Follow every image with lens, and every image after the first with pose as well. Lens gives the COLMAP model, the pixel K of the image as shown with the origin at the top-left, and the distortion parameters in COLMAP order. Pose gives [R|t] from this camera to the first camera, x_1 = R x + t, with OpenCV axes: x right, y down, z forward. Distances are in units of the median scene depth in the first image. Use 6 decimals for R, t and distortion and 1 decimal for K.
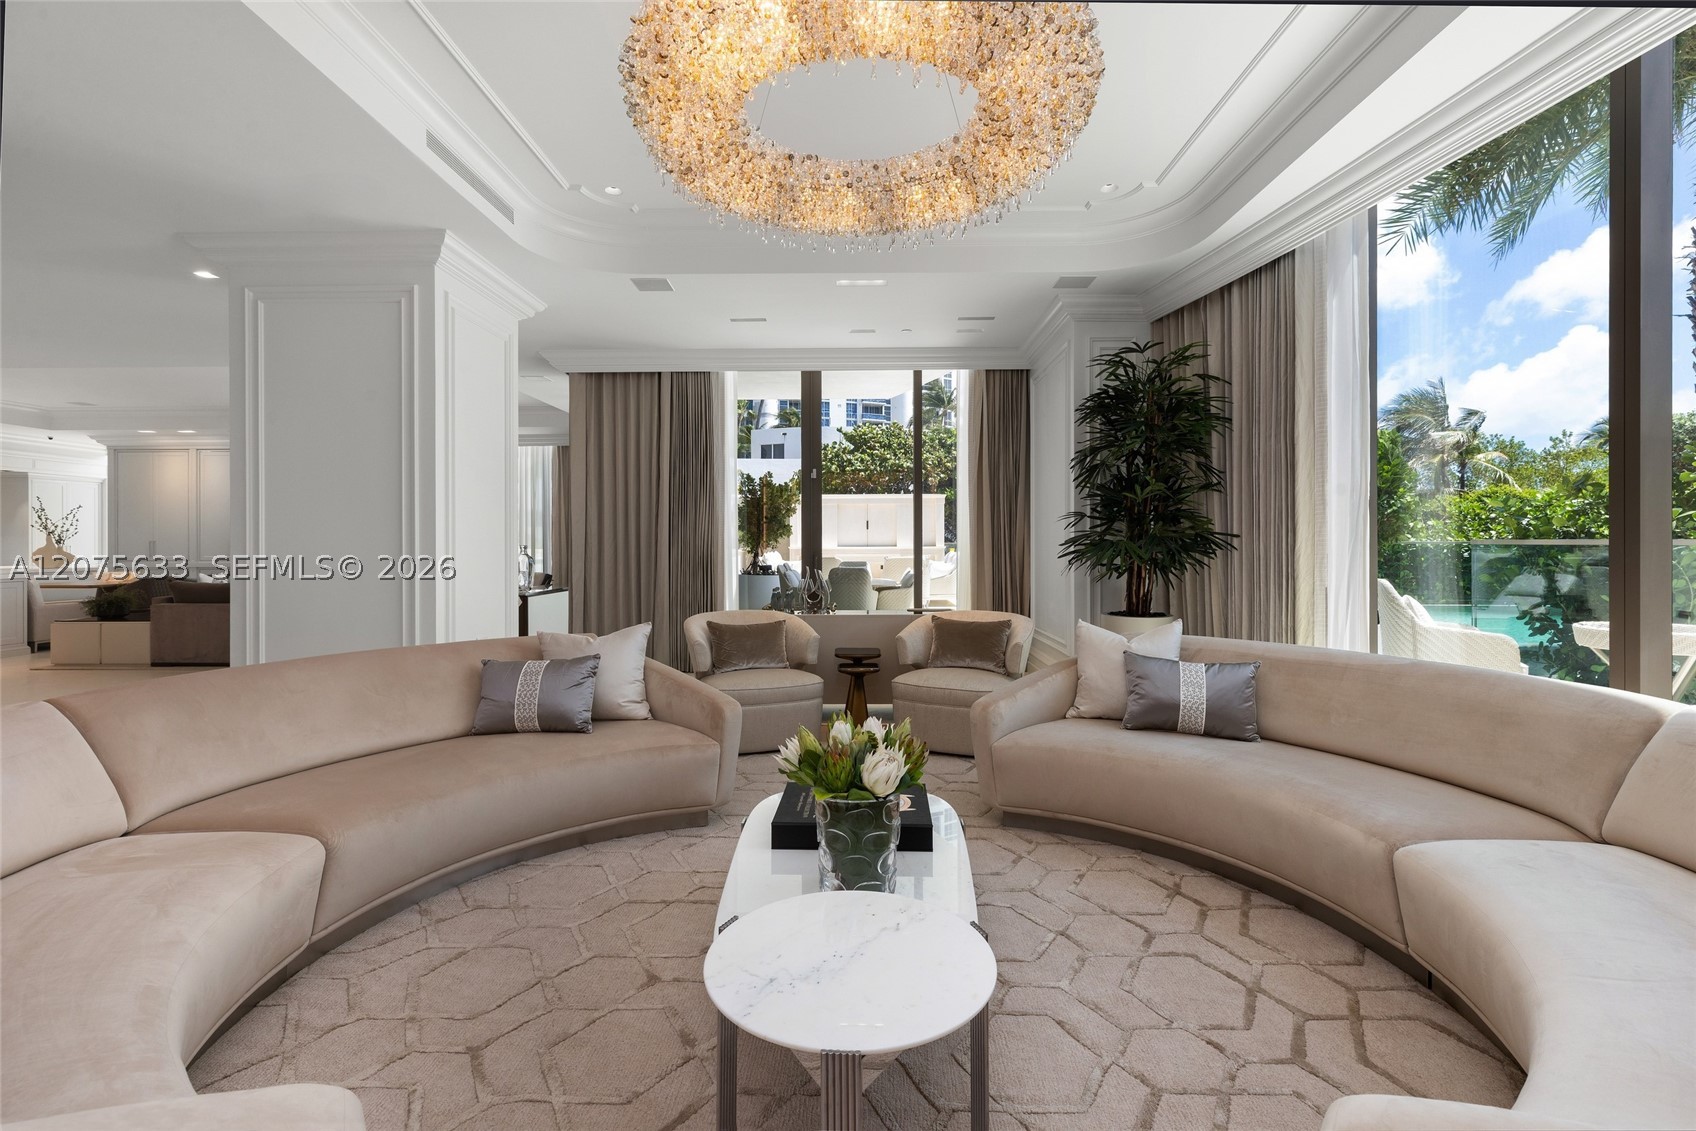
lens RADIAL K [[749.8, 0, 845.3], [0, 749.8, 553.9], [0, 0, 1]] dist [-0.014928, -0.000008]
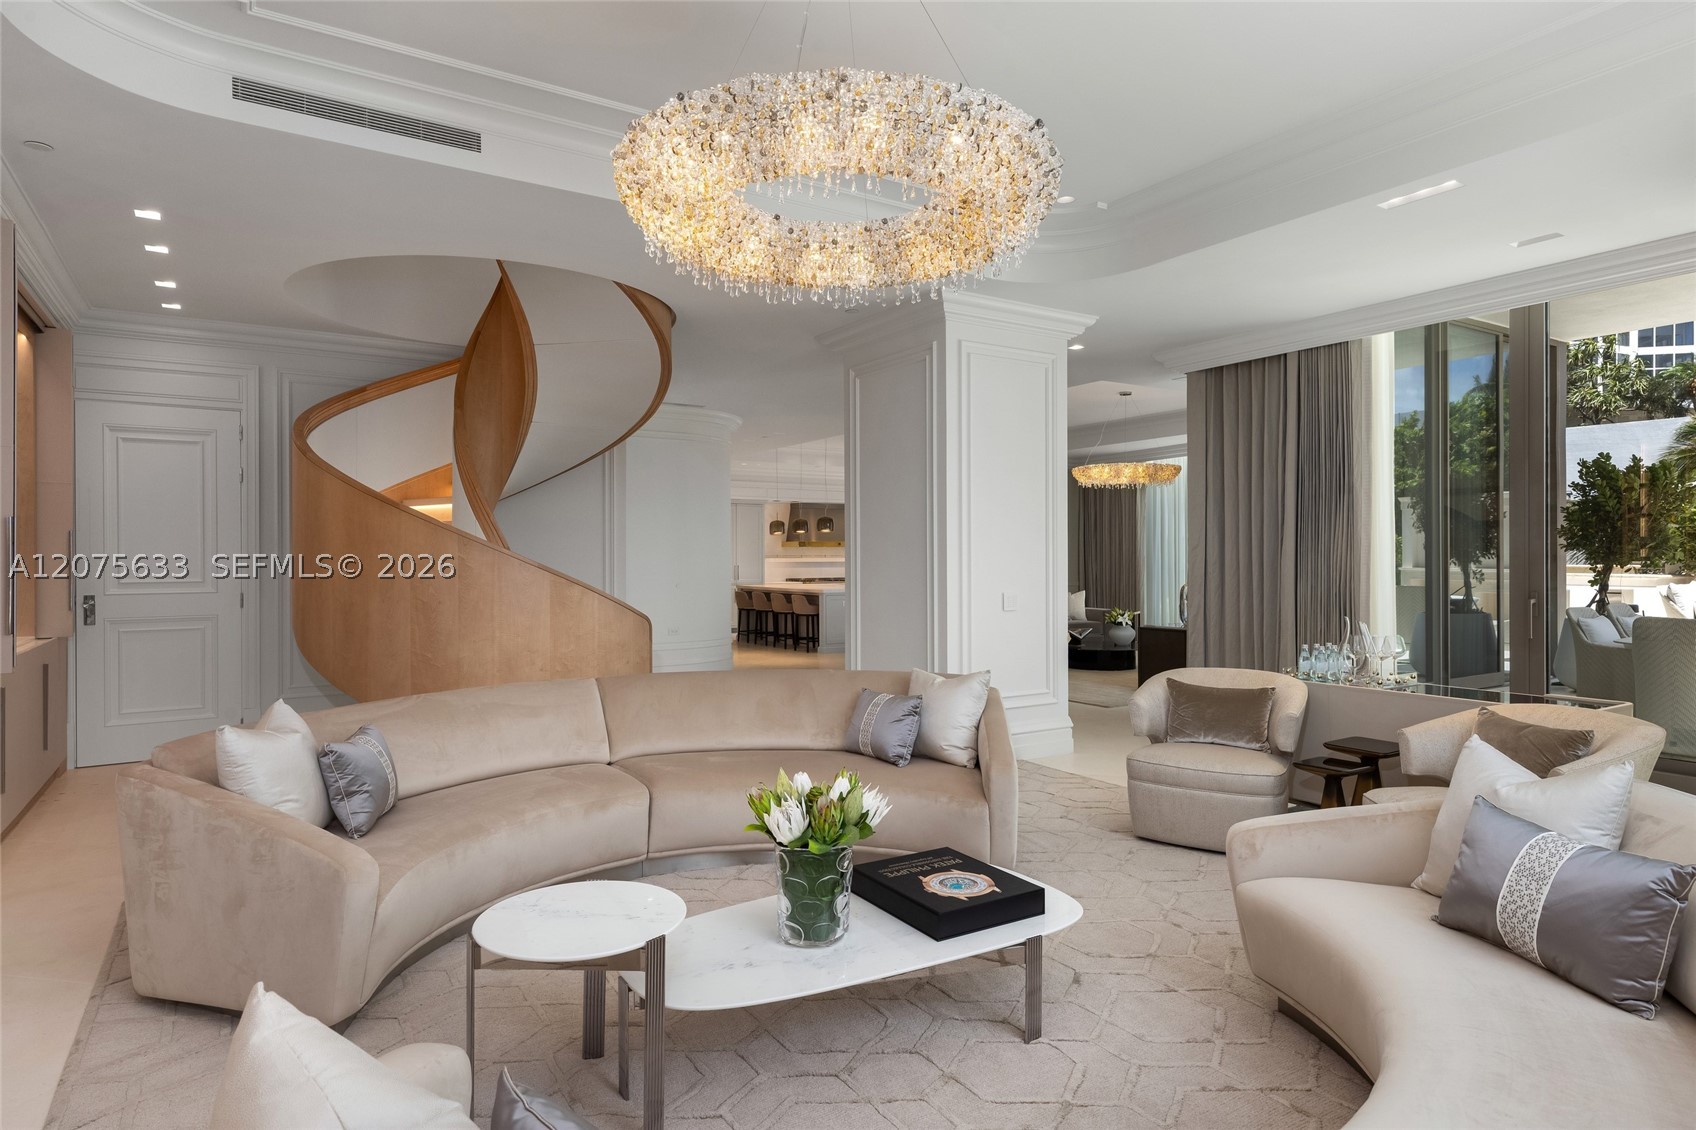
lens RADIAL K [[965.8, 0, 845.7], [0, 965.8, 563.7], [0, 0, 1]] dist [-0.000514, 0.000215]
pose [[0.544077, 0.003371, -0.839028, 0.735619], [-0.006776, 0.999977, -0.000377, -0.048055], [0.839008, 0.005890, 0.544088, 0.168696]]
